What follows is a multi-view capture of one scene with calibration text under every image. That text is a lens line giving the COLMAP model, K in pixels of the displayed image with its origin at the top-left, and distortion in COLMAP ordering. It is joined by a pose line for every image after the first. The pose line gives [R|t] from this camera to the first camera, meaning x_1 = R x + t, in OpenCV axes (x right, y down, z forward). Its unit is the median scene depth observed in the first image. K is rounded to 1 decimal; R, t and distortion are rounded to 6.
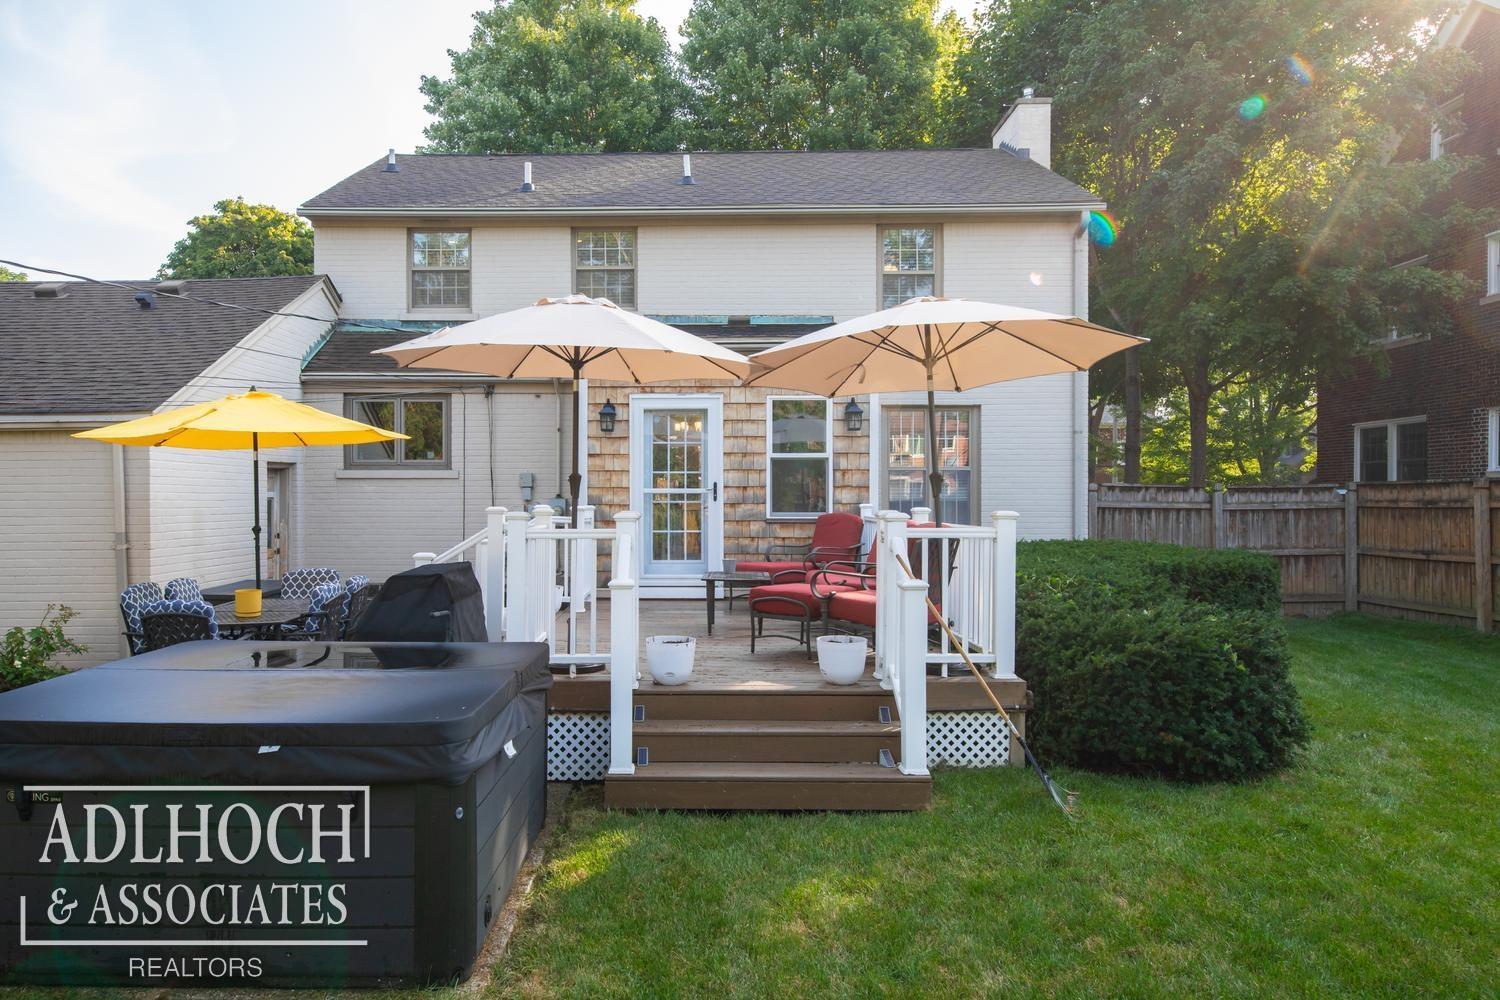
lens RADIAL K [[1023.5, 0, 749.9], [0, 1023.5, 504.6], [0, 0, 1]] dist [0.007564, 0.000560]
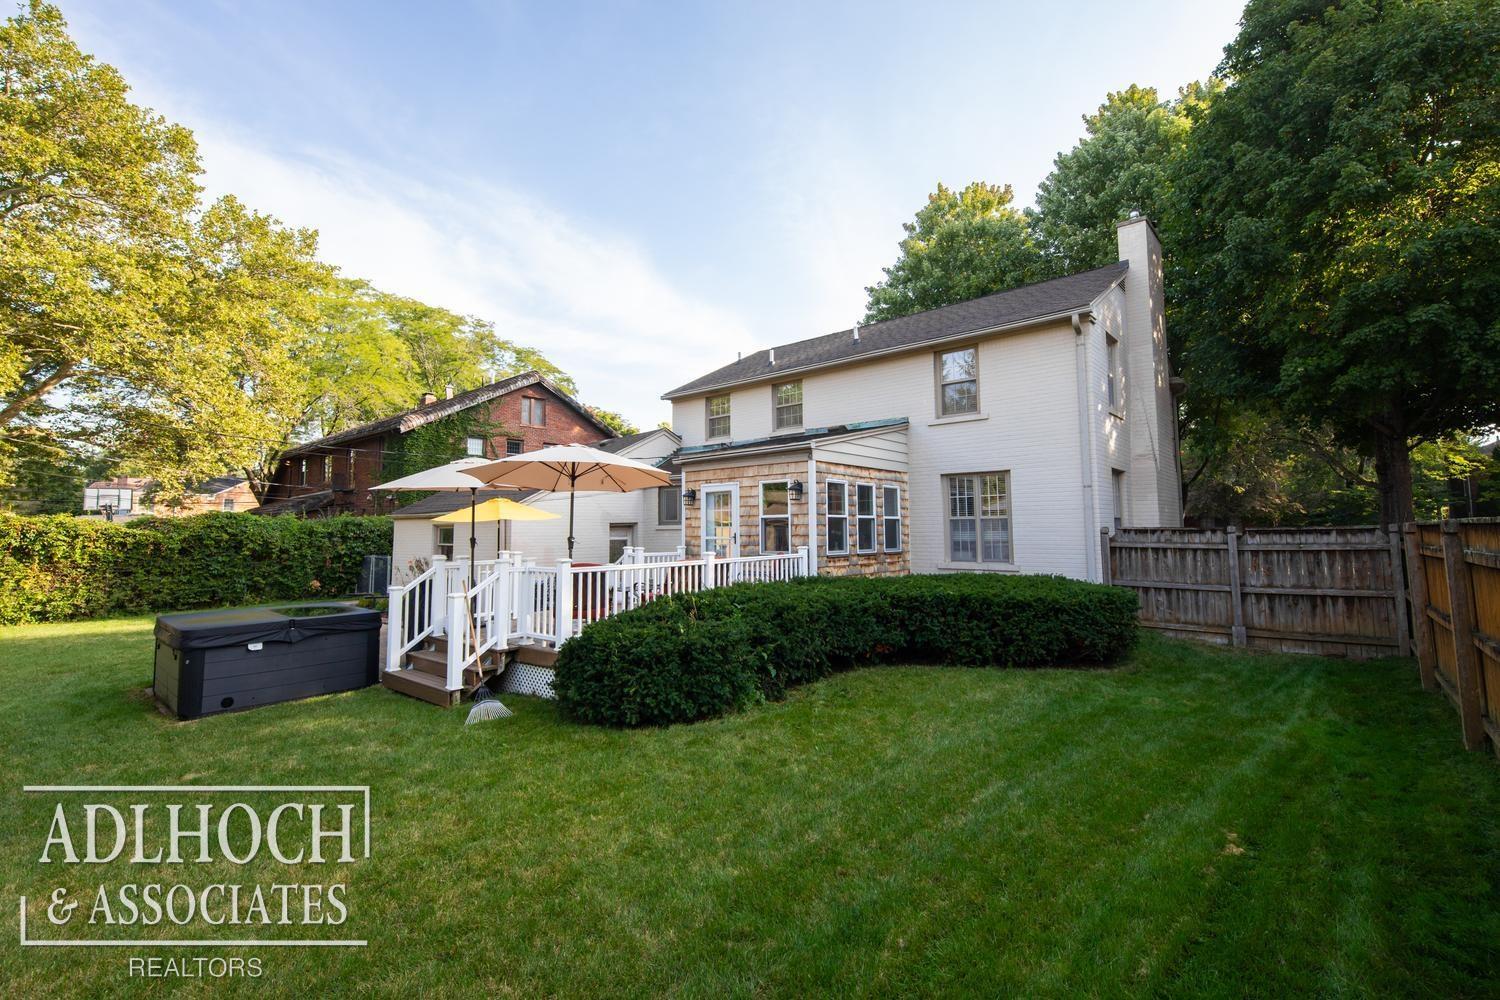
lens RADIAL K [[650.8, 0, 749.2], [0, 650.8, 485.7], [0, 0, 1]] dist [-0.002305, -0.000384]
pose [[0.771258, -0.051210, -0.634459, 0.500310], [0.004445, 0.997167, -0.075084, -0.013951], [0.636507, 0.055089, 0.769301, 0.126042]]
